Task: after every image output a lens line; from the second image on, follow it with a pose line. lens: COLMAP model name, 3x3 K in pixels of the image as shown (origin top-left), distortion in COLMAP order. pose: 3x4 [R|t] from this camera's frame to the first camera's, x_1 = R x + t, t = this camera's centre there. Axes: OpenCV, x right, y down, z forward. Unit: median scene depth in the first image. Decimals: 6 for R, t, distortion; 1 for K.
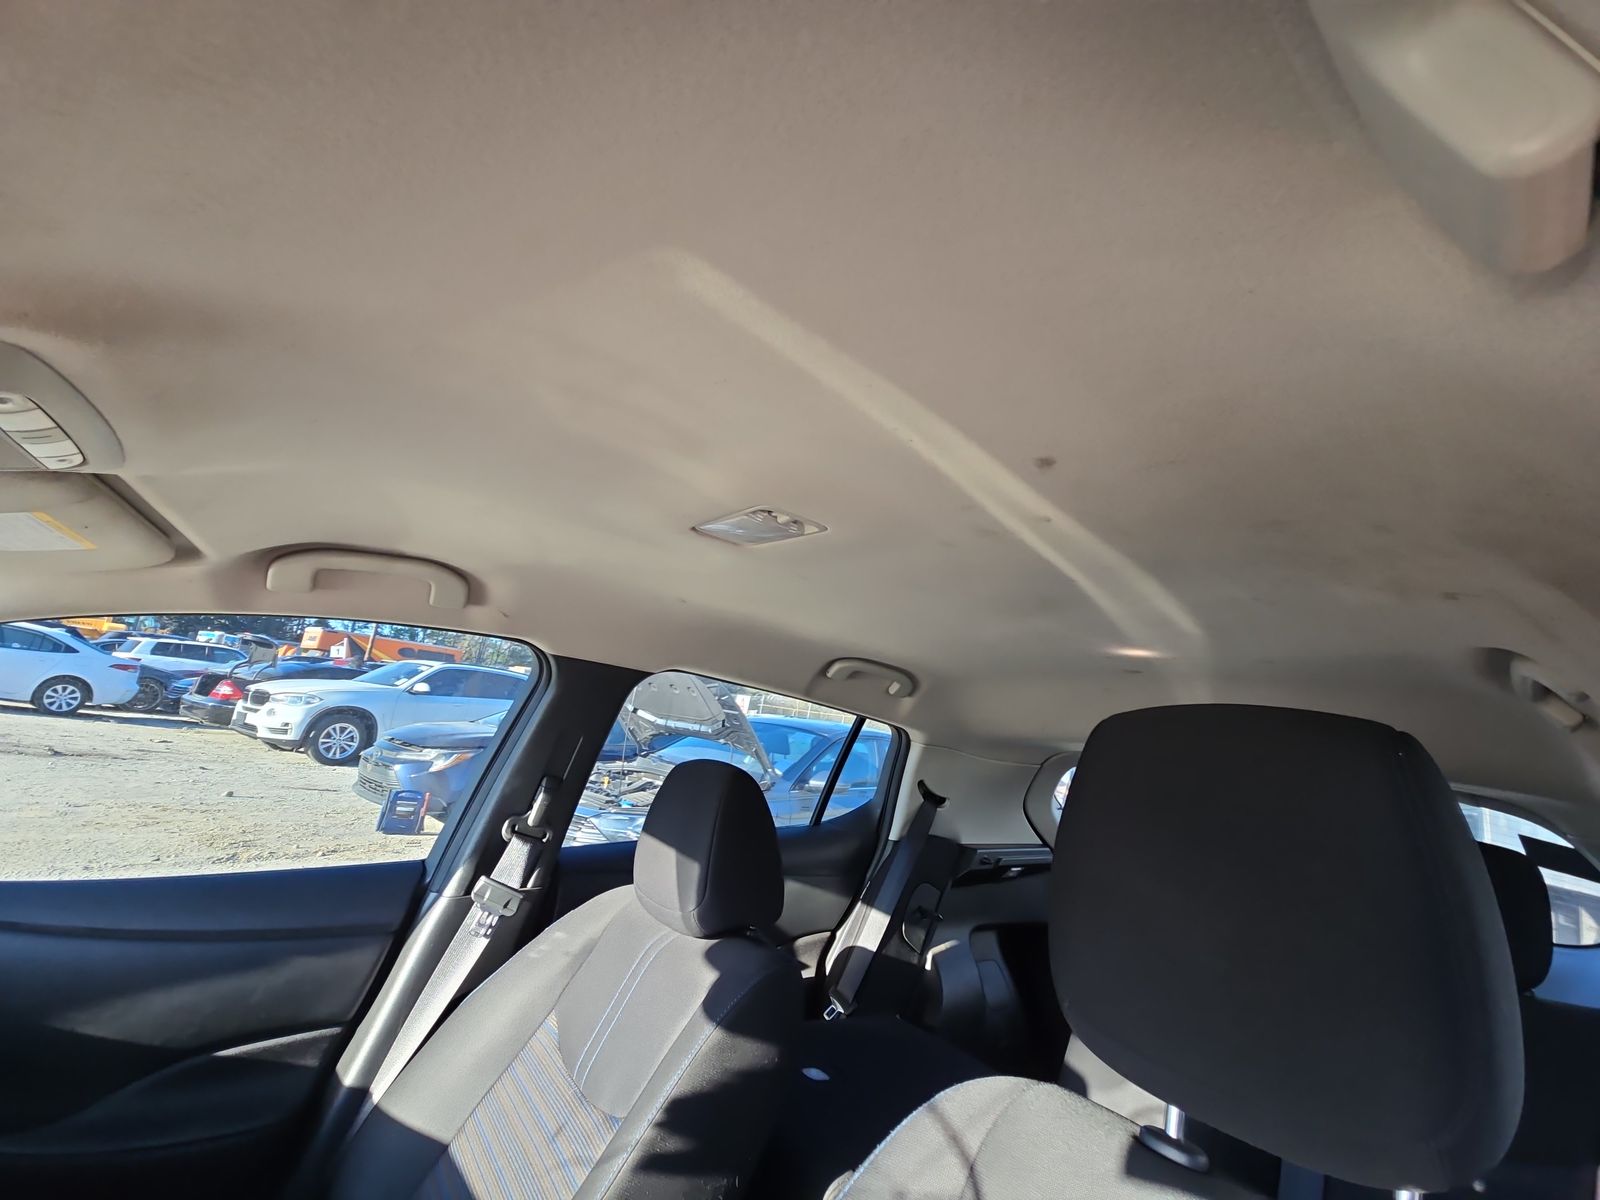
lens RADIAL K [[641.6, 0, 799.5], [0, 641.6, 598.5], [0, 0, 1]] dist [-0.007407, -0.000342]
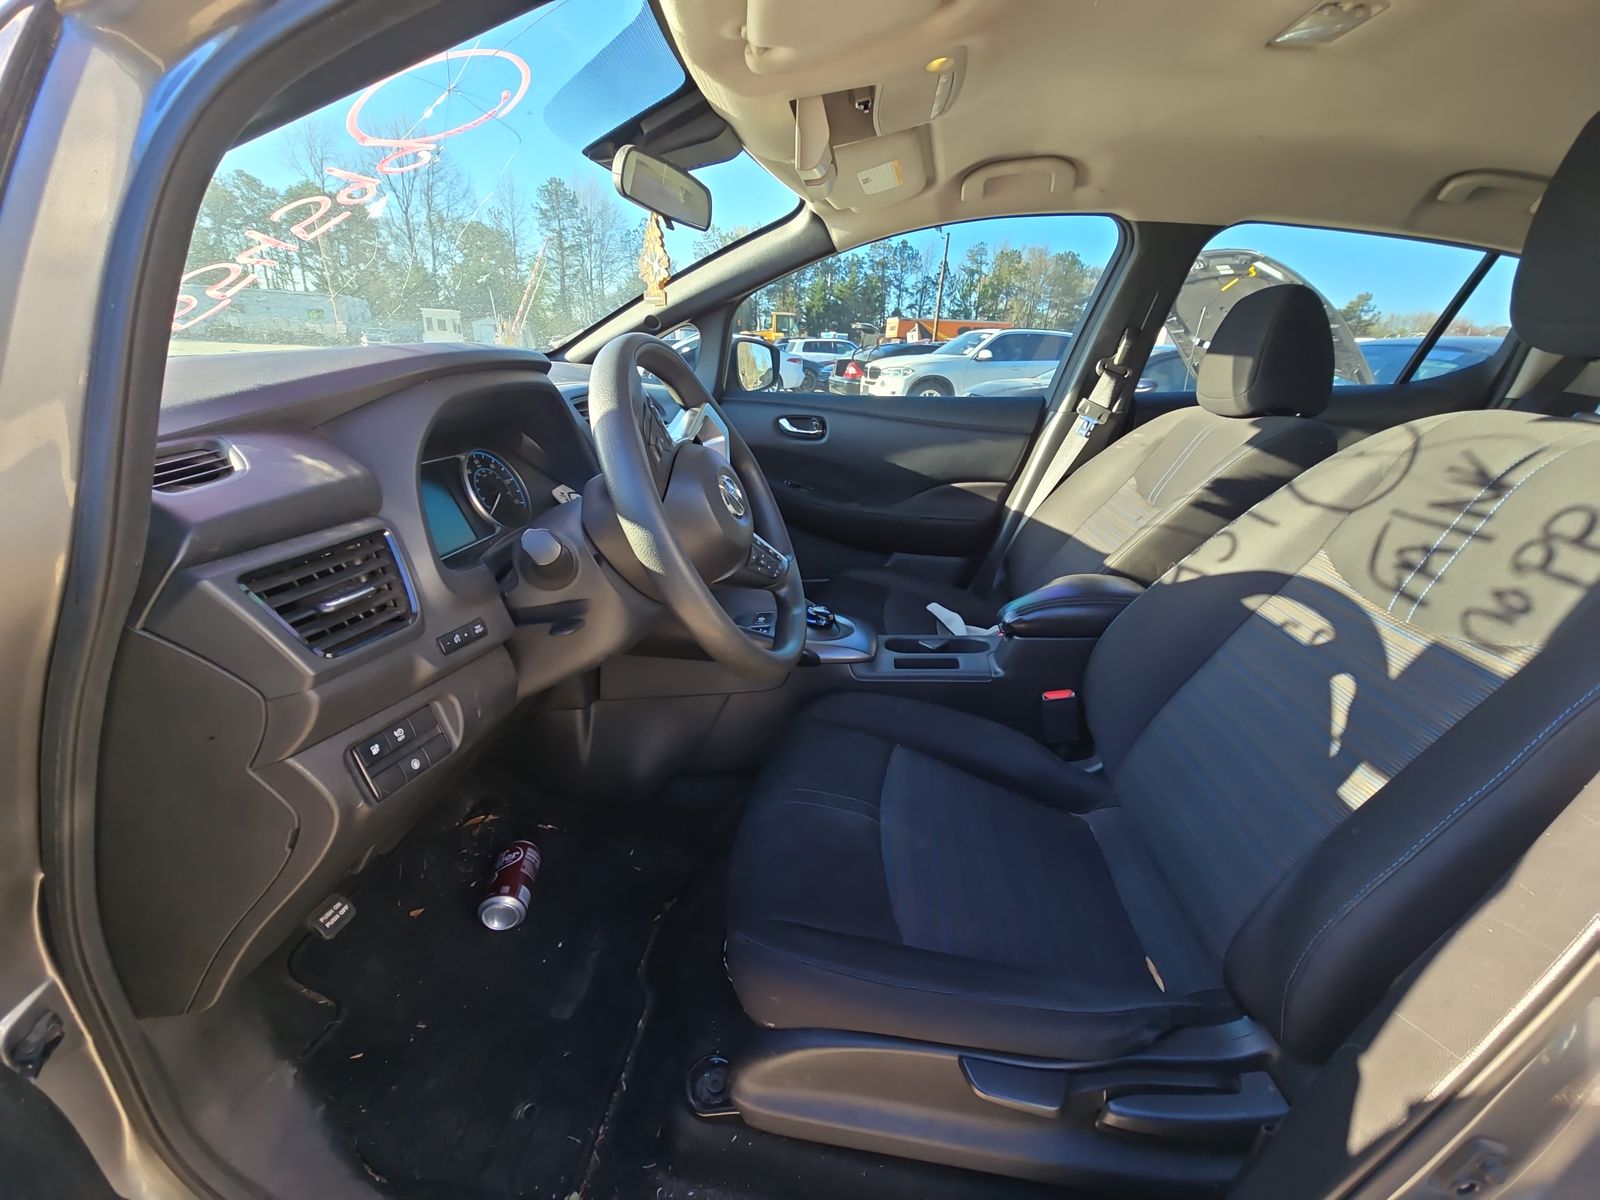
lens RADIAL K [[641.6, 0, 800.9], [0, 641.6, 602.6], [0, 0, 1]] dist [-0.007407, -0.000342]
pose [[0.708540, 0.160256, -0.687233, 0.142630], [0.187491, 0.896117, 0.402270, 0.125094], [0.680308, -0.413874, 0.604888, -0.545619]]
